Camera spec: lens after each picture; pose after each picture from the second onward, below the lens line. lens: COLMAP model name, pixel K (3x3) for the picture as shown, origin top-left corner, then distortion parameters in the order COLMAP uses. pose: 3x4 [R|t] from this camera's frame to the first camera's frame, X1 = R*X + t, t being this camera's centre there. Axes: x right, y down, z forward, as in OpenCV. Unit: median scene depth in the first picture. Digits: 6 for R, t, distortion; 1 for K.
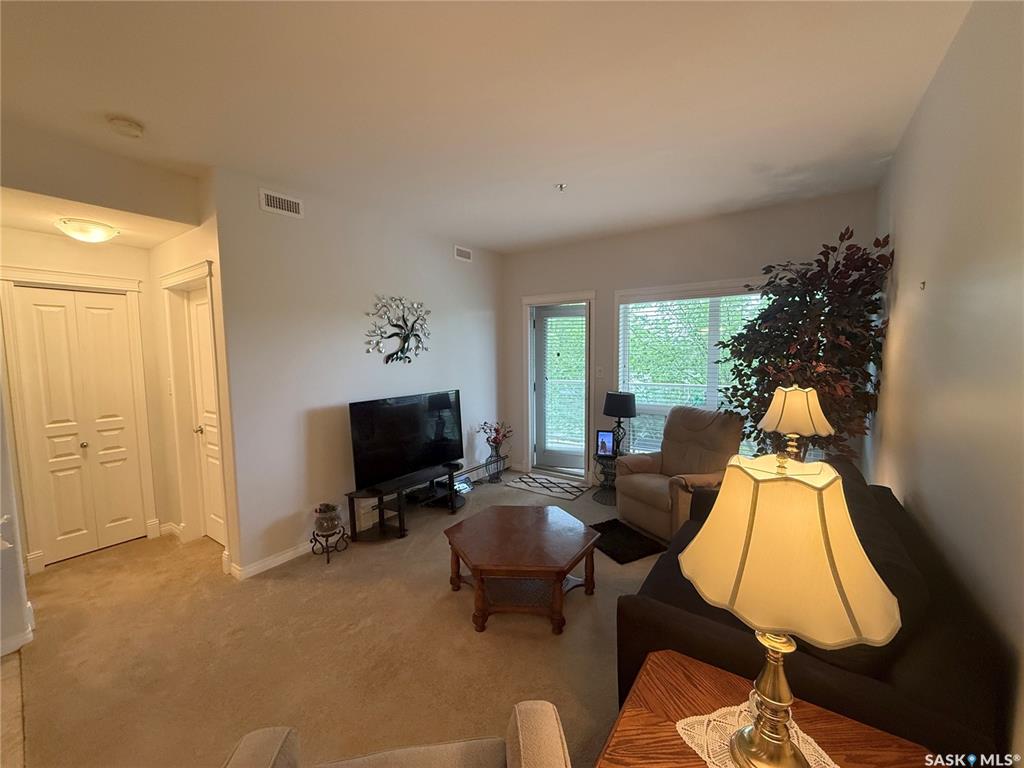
lens RADIAL K [[408.0, 0, 511.3], [0, 408.0, 385.7], [0, 0, 1]] dist [-0.000314, -0.000120]
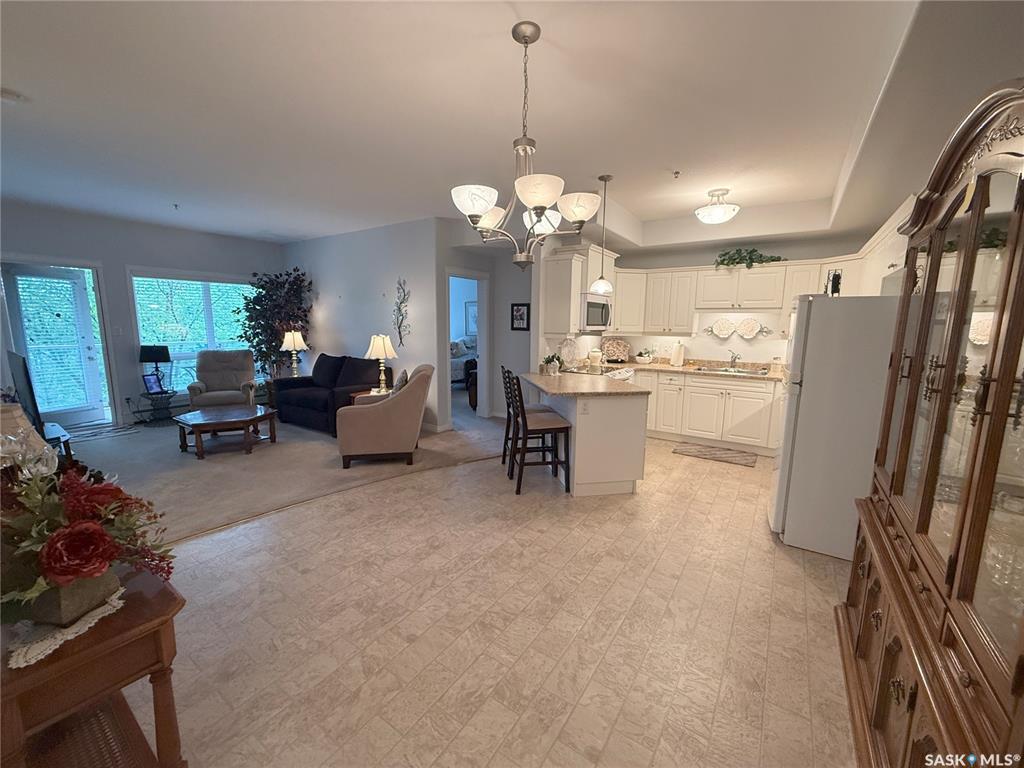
lens RADIAL K [[408.0, 0, 511.7], [0, 408.0, 384.0], [0, 0, 1]] dist [-0.000314, -0.000120]
pose [[-0.007402, -0.138716, 0.990305, -1.277206], [0.074178, 0.987527, 0.138881, 0.051965], [-0.997218, 0.074486, 0.002980, -0.193998]]
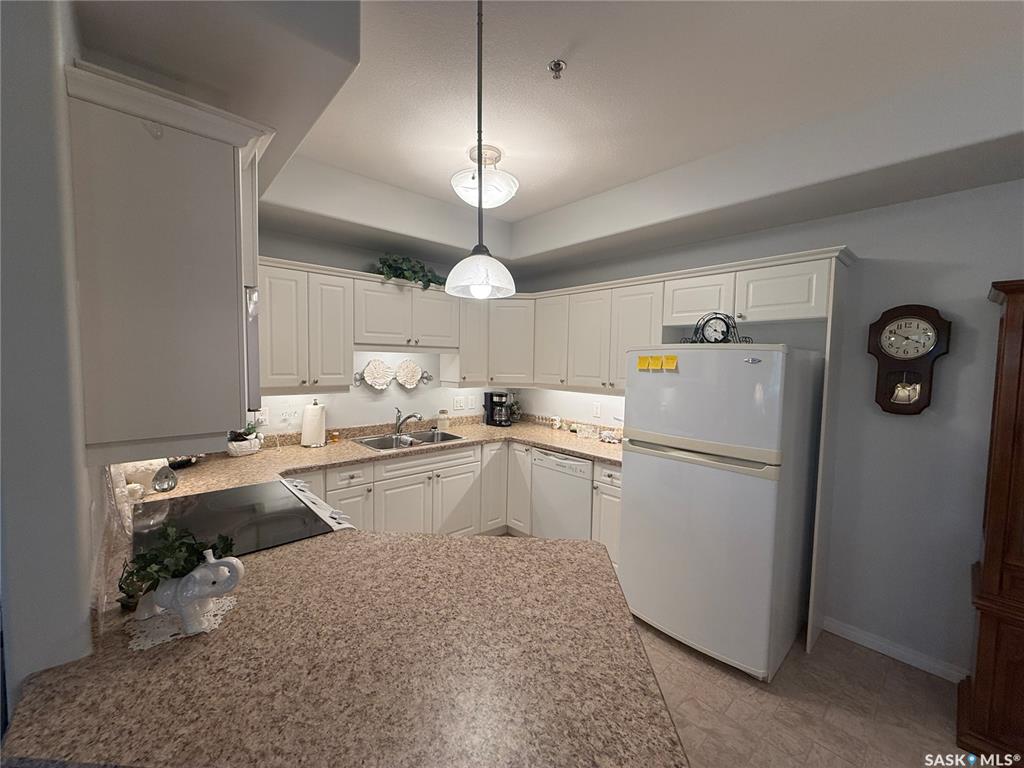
lens RADIAL K [[408.0, 0, 510.9], [0, 408.0, 383.4], [0, 0, 1]] dist [-0.000314, -0.000120]
pose [[-0.972682, -0.018873, 0.231375, -0.315355], [0.013690, 0.990292, 0.138330, 0.006702], [-0.231739, 0.137719, -0.962980, -0.119741]]
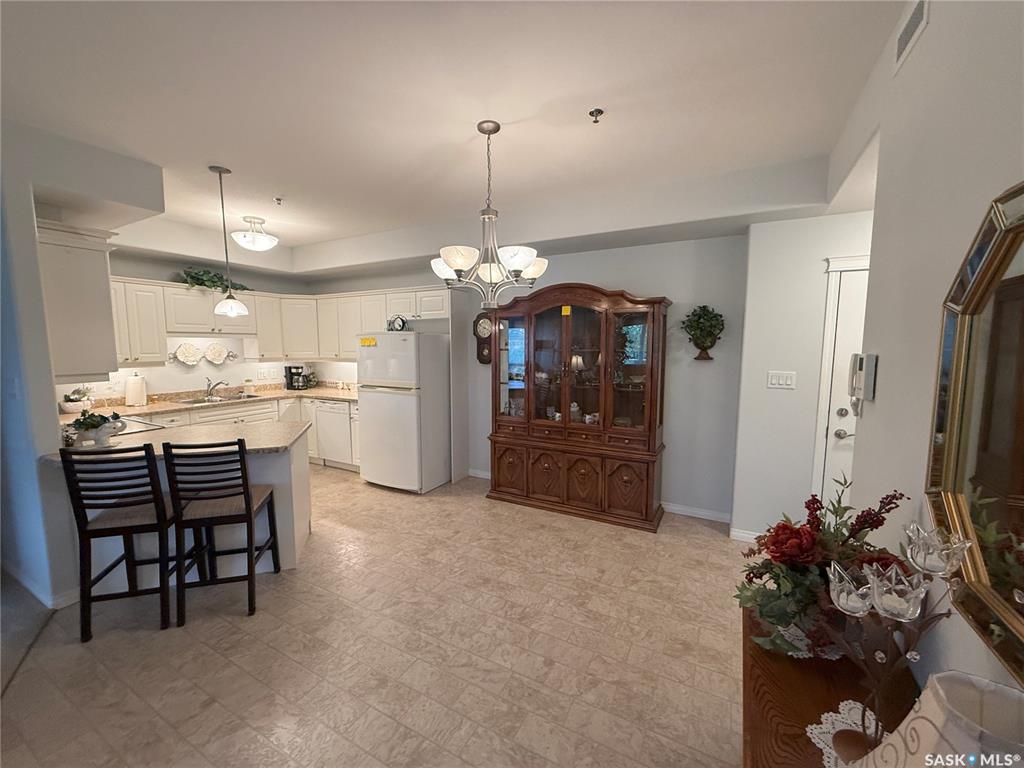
lens RADIAL K [[408.0, 0, 511.7], [0, 408.0, 383.5], [0, 0, 1]] dist [-0.000314, -0.000120]
pose [[-0.993635, 0.023043, -0.110268, -0.676614], [0.002310, 0.982818, 0.184562, -0.032747], [0.112627, 0.183132, -0.976615, 0.445694]]
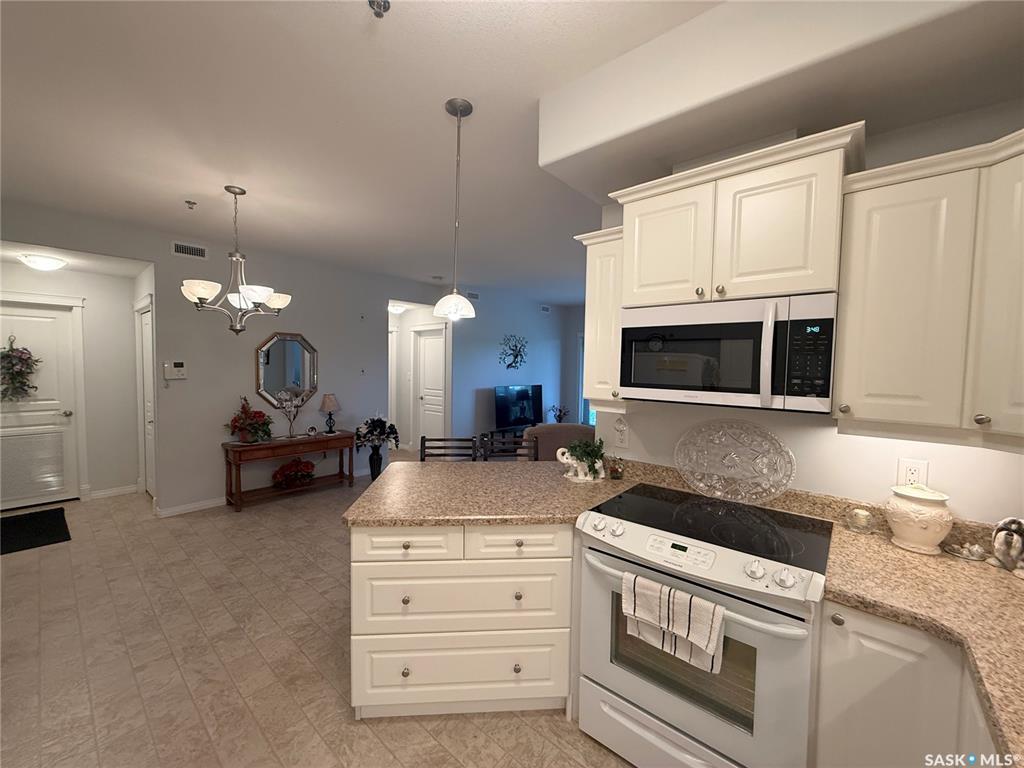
lens RADIAL K [[408.0, 0, 511.2], [0, 408.0, 384.3], [0, 0, 1]] dist [-0.000314, -0.000120]
pose [[0.993442, 0.034541, -0.108994, -0.076239], [-0.038408, 0.998698, -0.033578, 0.087103], [0.107693, 0.037544, 0.993475, -0.971983]]
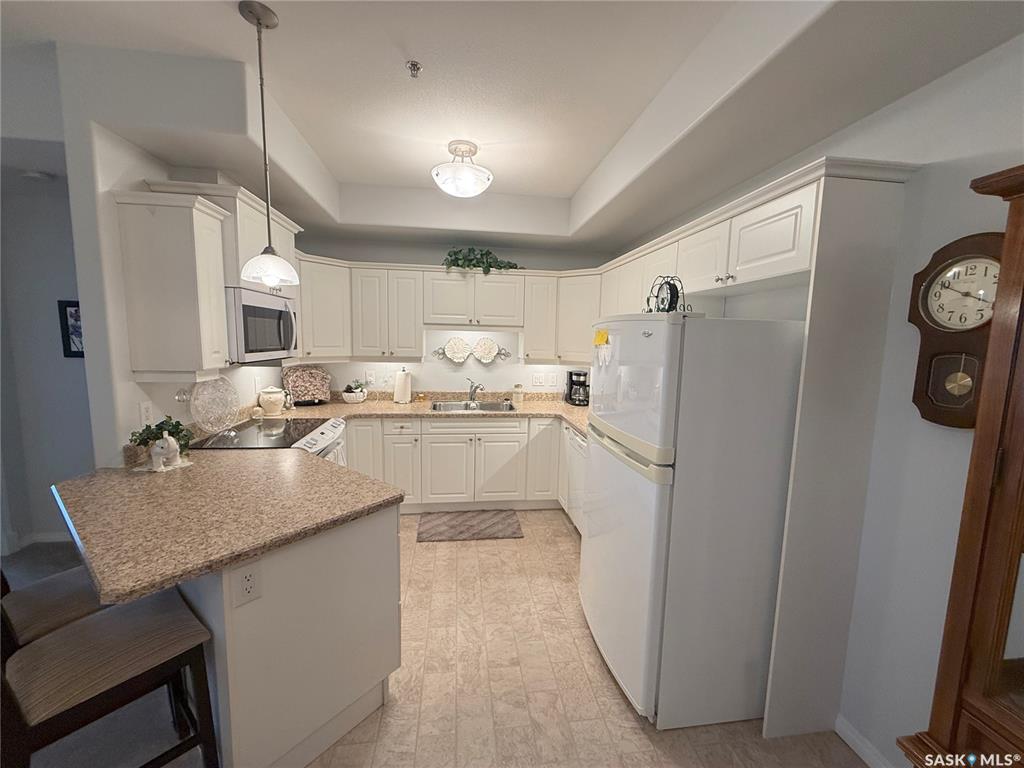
lens RADIAL K [[408.0, 0, 511.2], [0, 408.0, 384.4], [0, 0, 1]] dist [-0.000314, -0.000120]
pose [[-0.670516, -0.087872, 0.736673, -0.739168], [0.048431, 0.985658, 0.161654, 0.032247], [-0.740313, 0.144069, -0.656644, -0.319954]]
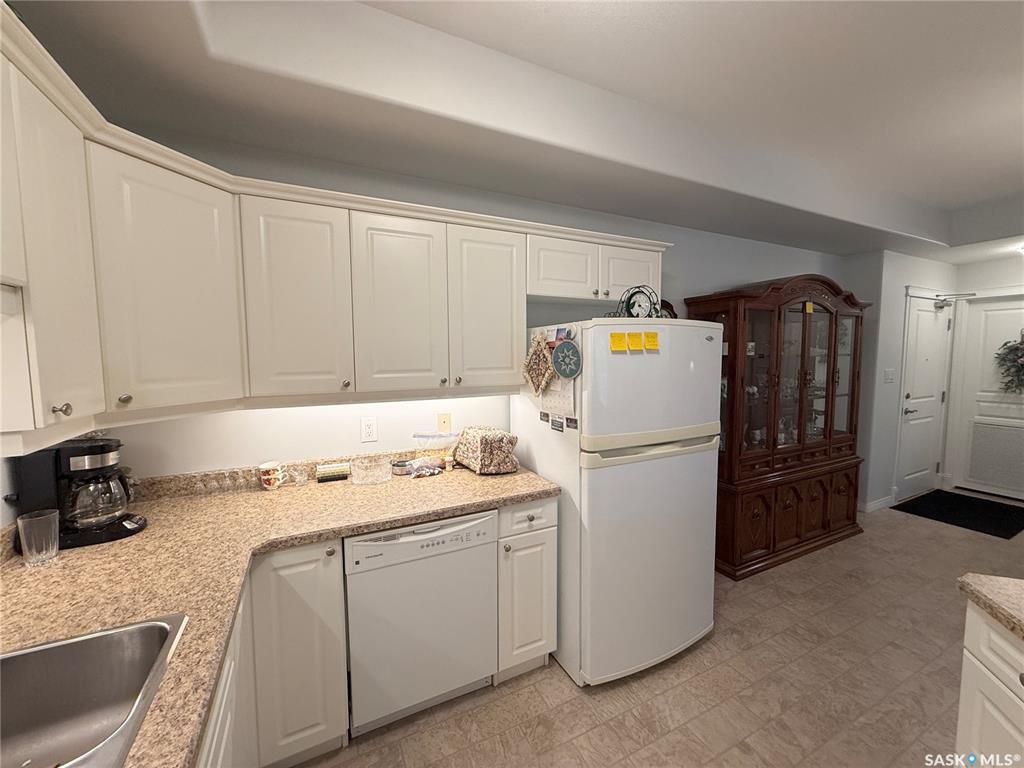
lens RADIAL K [[408.0, 0, 512.9], [0, 408.0, 382.5], [0, 0, 1]] dist [-0.000314, -0.000120]
pose [[-0.484900, 0.079799, -0.870922, 0.119185], [-0.061821, 0.990210, 0.125149, 0.063396], [0.872382, 0.114526, -0.475219, -0.692203]]
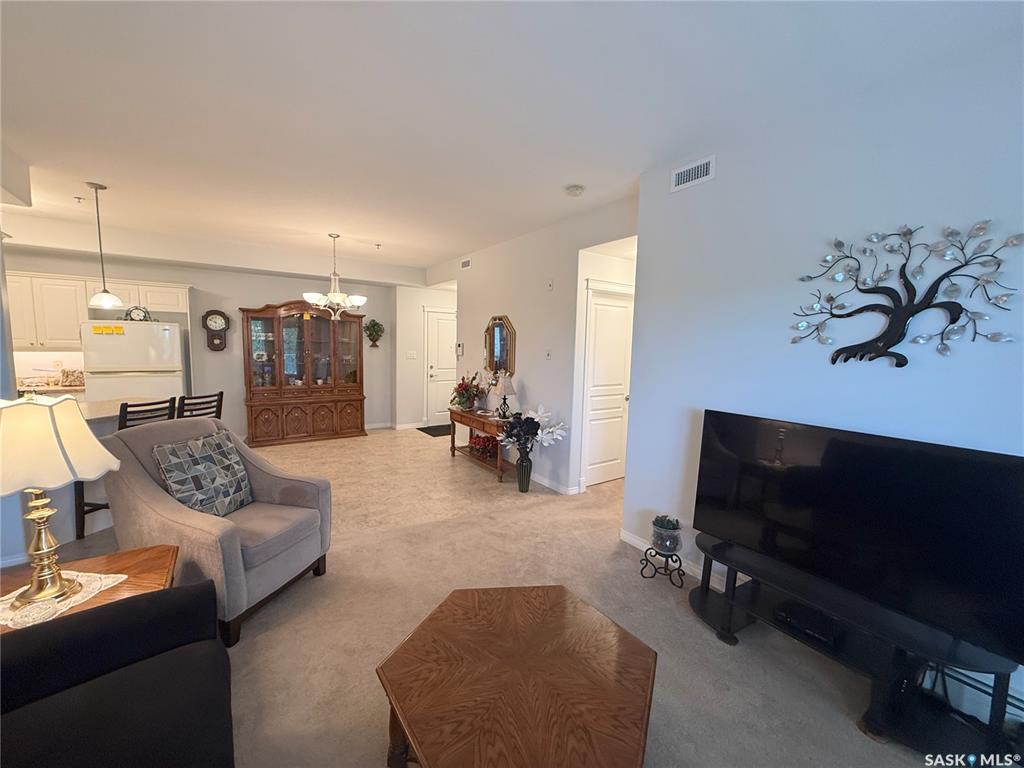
lens RADIAL K [[408.0, 0, 510.9], [0, 408.0, 383.9], [0, 0, 1]] dist [-0.000314, -0.000120]
pose [[-0.350076, 0.095681, -0.931822, 0.372711], [-0.097016, 0.985717, 0.137662, -0.063406], [0.931684, 0.138593, -0.335793, 0.817057]]
